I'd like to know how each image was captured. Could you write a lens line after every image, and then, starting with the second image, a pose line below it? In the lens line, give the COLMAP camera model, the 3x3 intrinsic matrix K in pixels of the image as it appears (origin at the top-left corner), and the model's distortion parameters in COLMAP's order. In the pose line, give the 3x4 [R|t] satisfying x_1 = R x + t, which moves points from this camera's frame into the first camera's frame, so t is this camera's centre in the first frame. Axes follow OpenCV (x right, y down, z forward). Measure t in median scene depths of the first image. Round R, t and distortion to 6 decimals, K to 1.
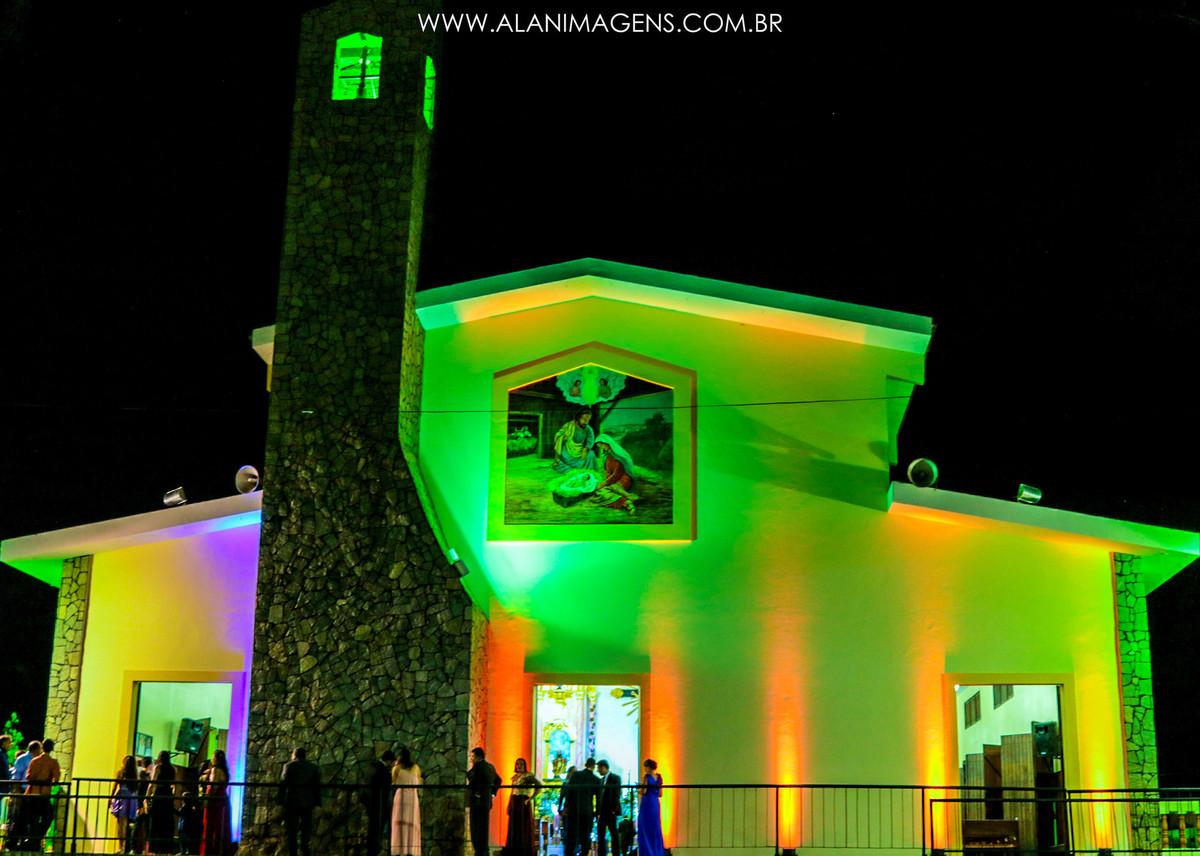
lens RADIAL K [[1686.4, 0, 600.0], [0, 1686.4, 428.0], [0, 0, 1]] dist [-0.139520, -0.025102]
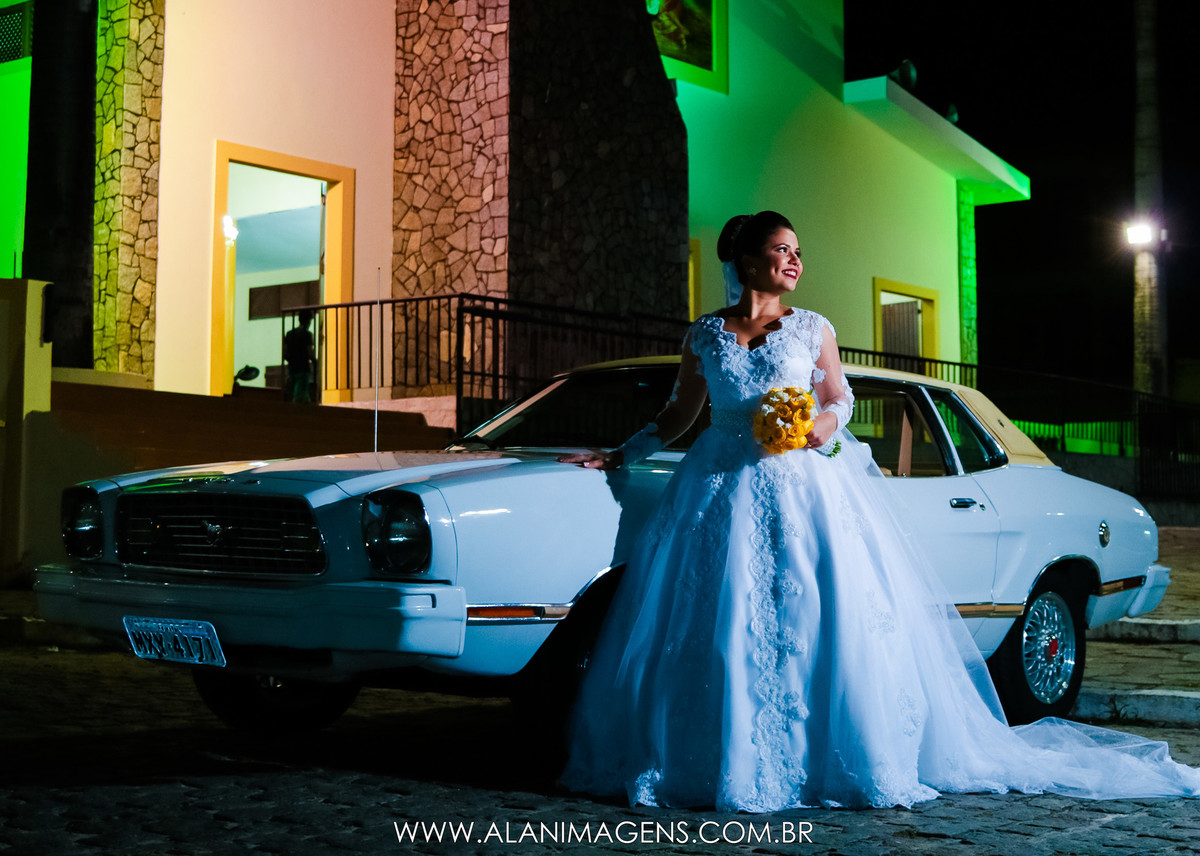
lens RADIAL K [[1985.3, 0, 600.0], [0, 1985.3, 428.0], [0, 0, 1]] dist [-0.082664, -0.032086]
pose [[0.561911, 0.037832, 0.826332, -0.896809], [-0.233170, 0.965690, 0.114344, 0.141510], [-0.793655, -0.256927, 0.551453, 0.459862]]
